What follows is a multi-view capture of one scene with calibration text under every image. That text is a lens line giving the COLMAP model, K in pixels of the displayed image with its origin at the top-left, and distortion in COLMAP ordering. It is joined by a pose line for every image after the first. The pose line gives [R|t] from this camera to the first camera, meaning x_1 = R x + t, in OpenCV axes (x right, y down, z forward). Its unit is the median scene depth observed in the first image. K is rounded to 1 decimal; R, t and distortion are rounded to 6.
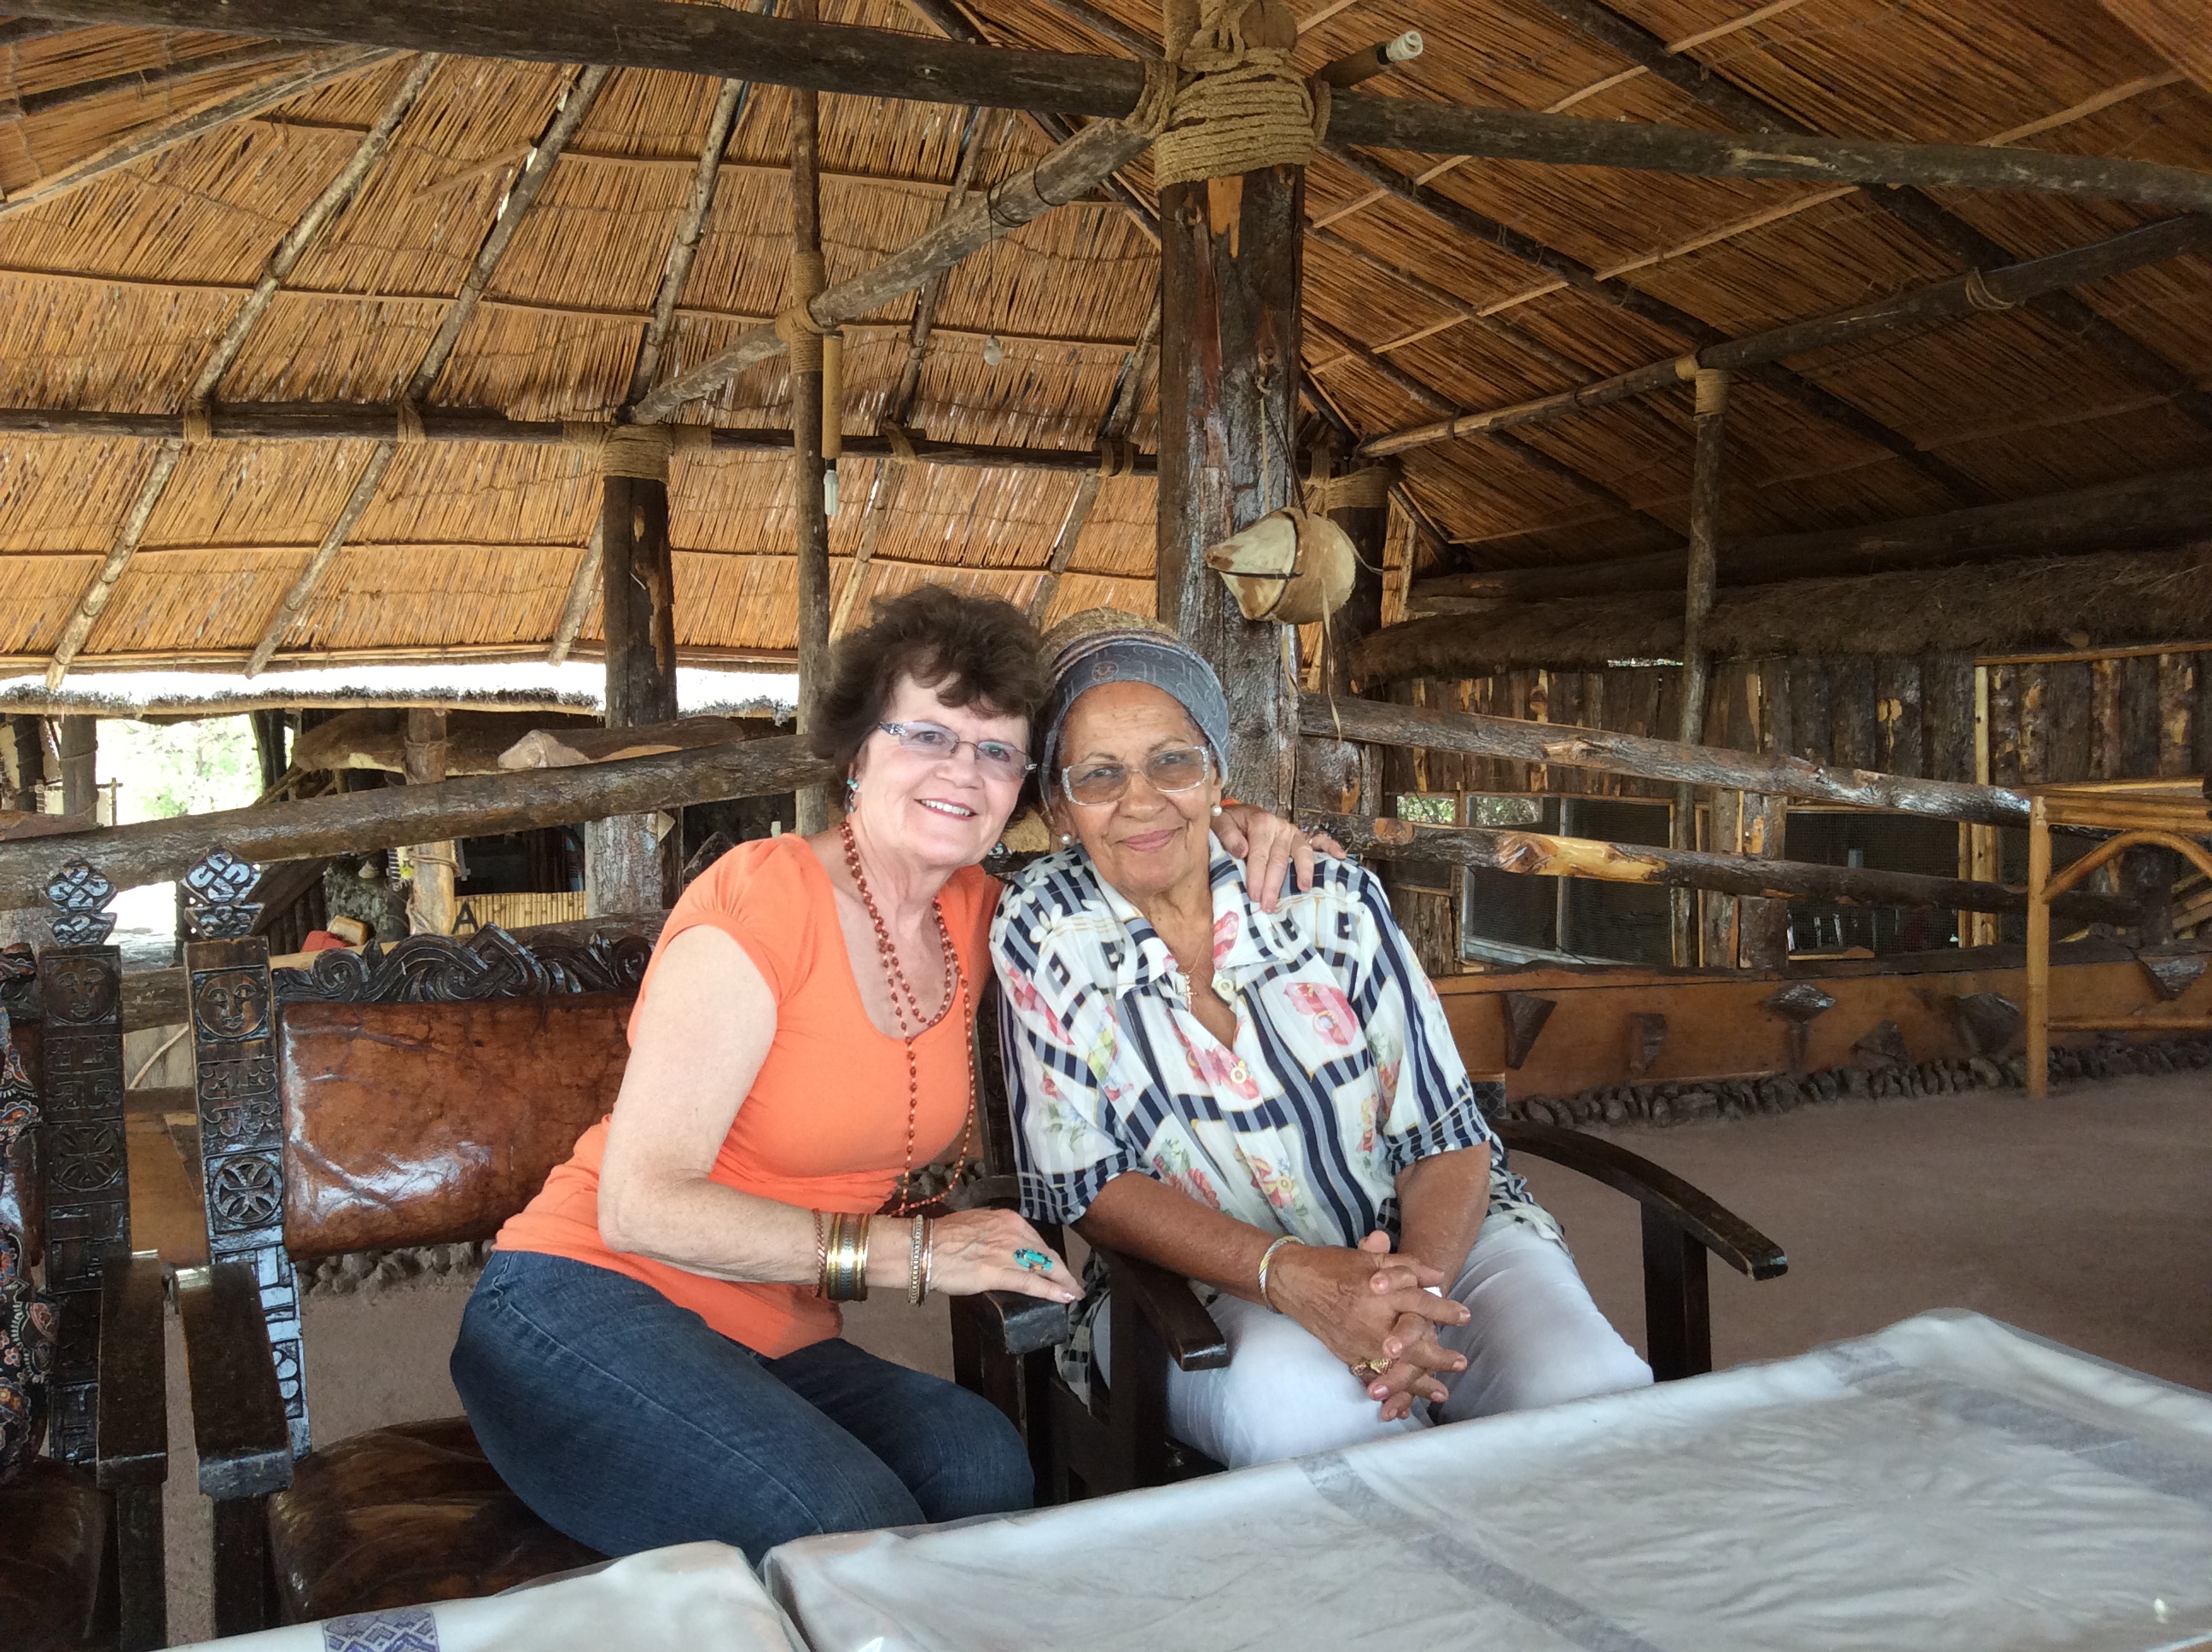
lens RADIAL K [[2063.5, 0, 1107.9], [0, 2063.5, 750.3], [0, 0, 1]] dist [0.112178, -0.315050]
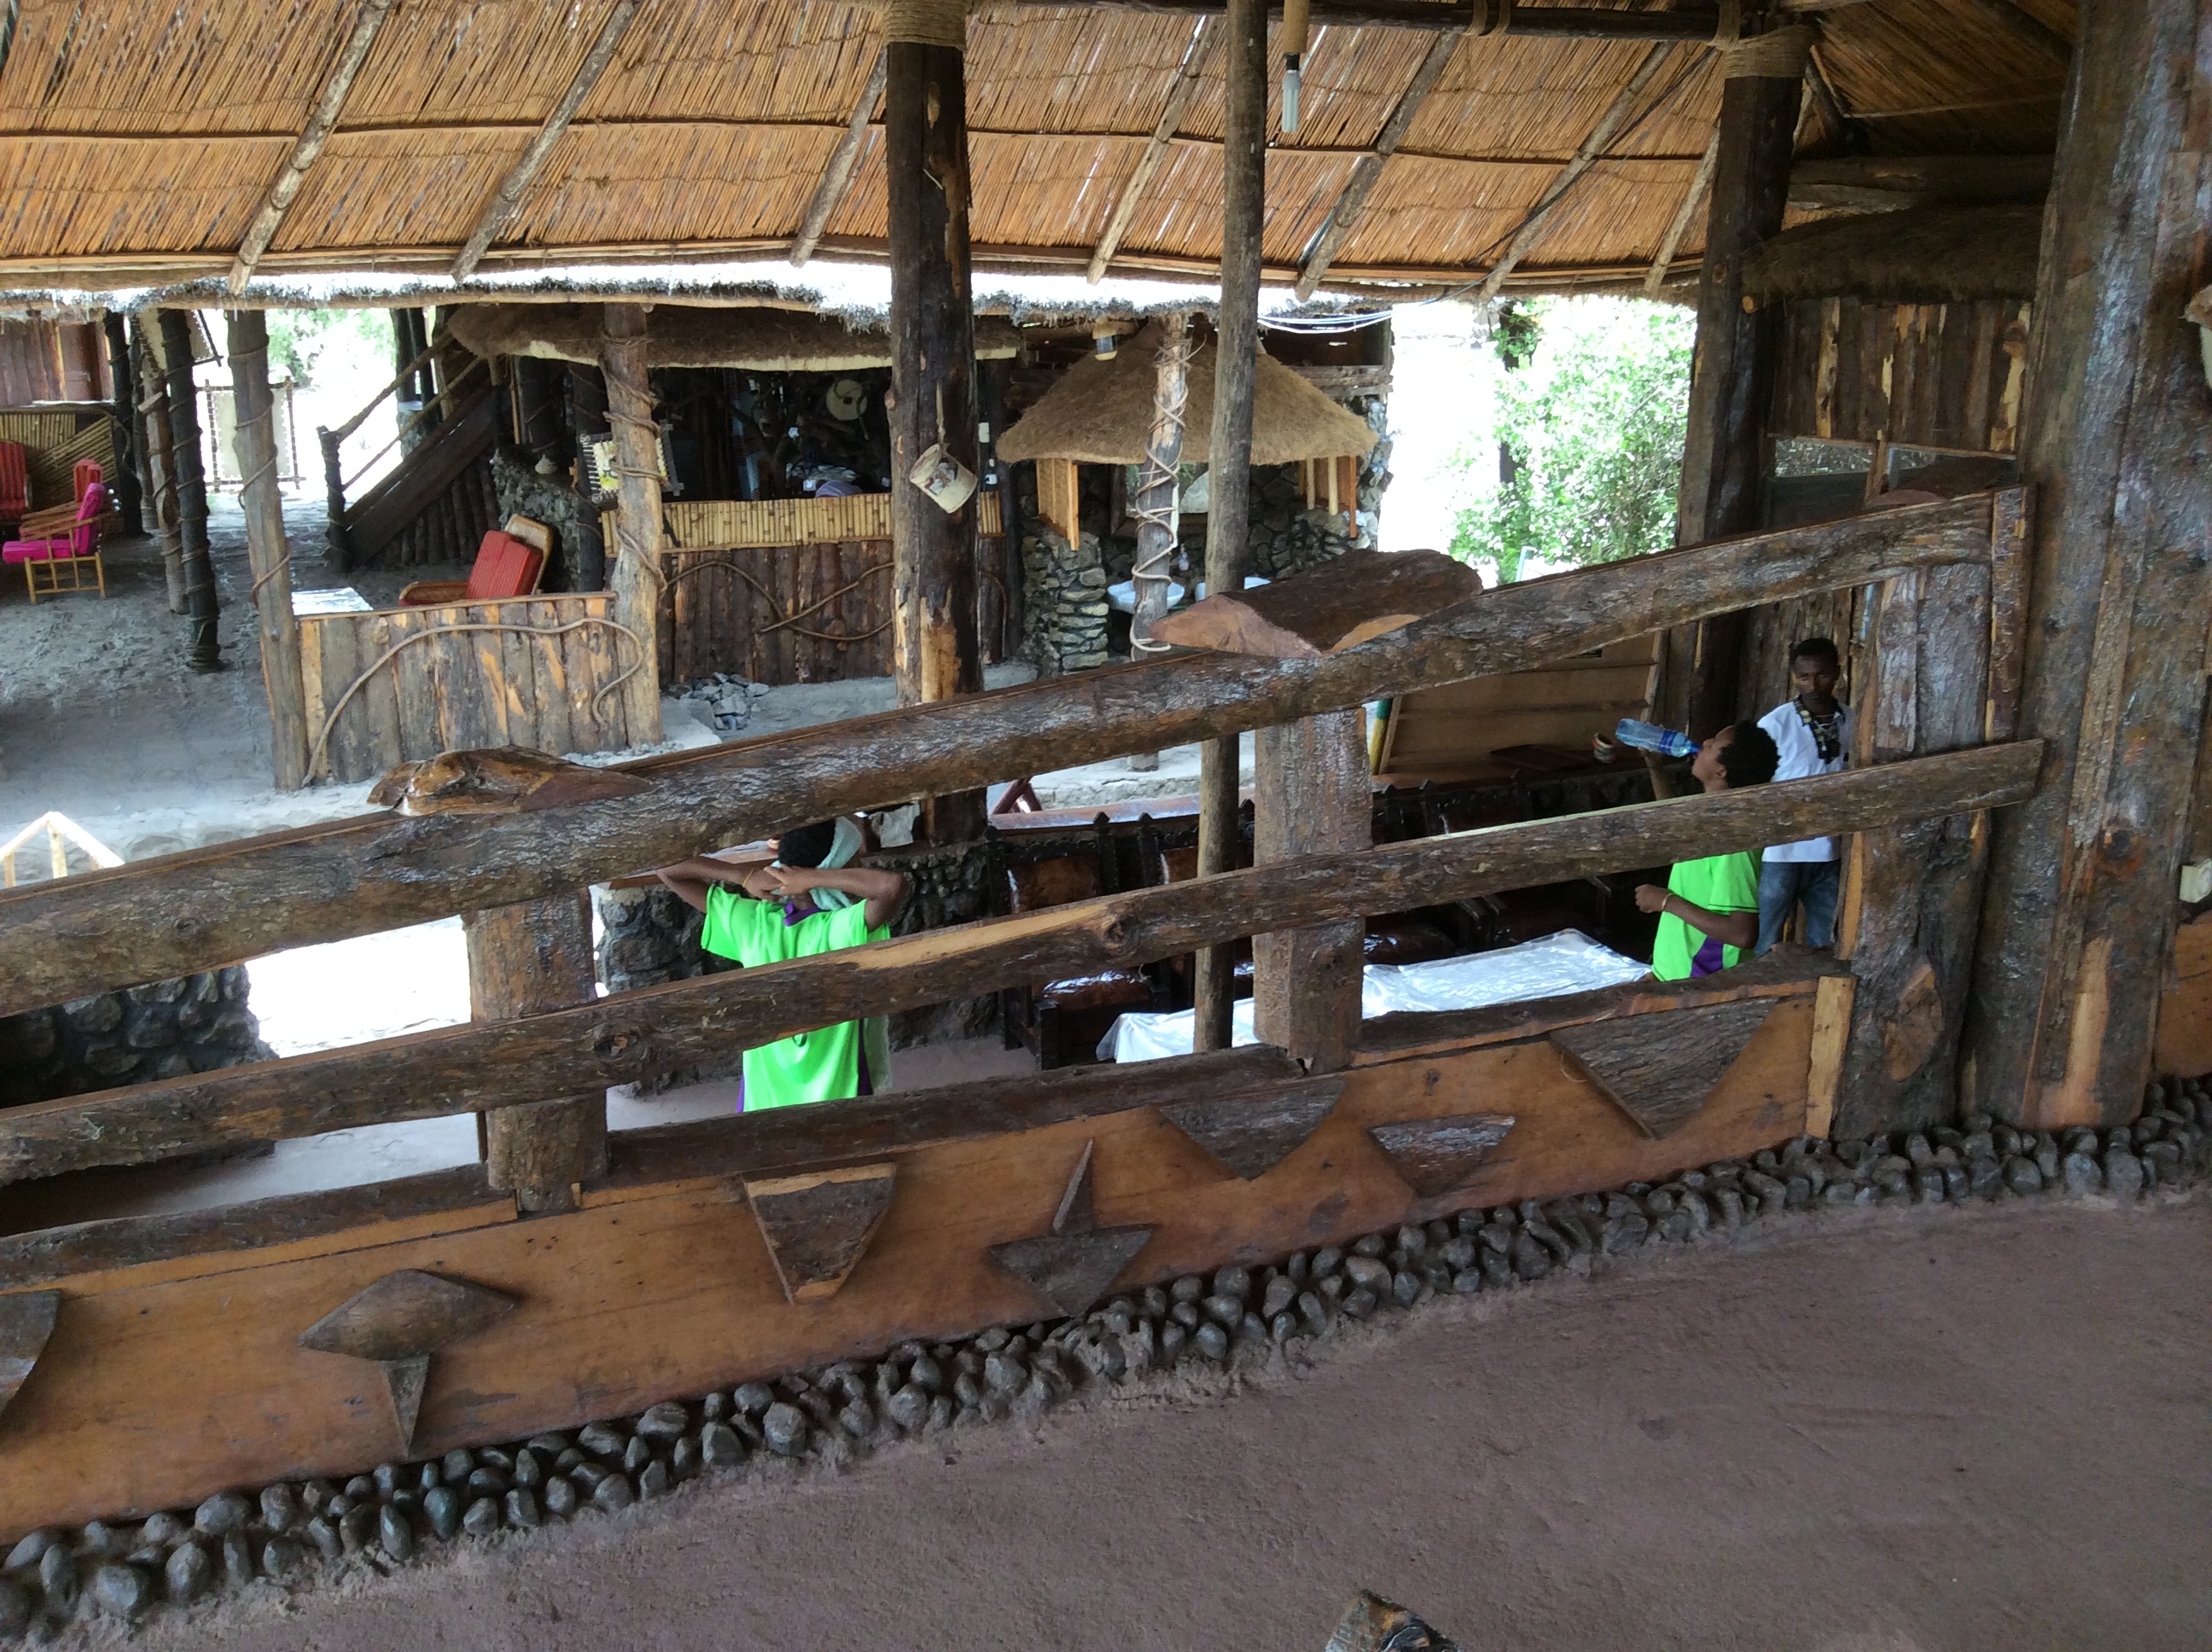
lens RADIAL K [[2140.2, 0, 1106.0], [0, 2140.2, 826.0], [0, 0, 1]] dist [0.133935, -0.360924]
pose [[0.997836, 0.031783, -0.057557, -0.090628], [-0.017207, 0.971127, 0.237943, -0.033867], [0.063458, -0.236437, 0.969572, 0.105030]]
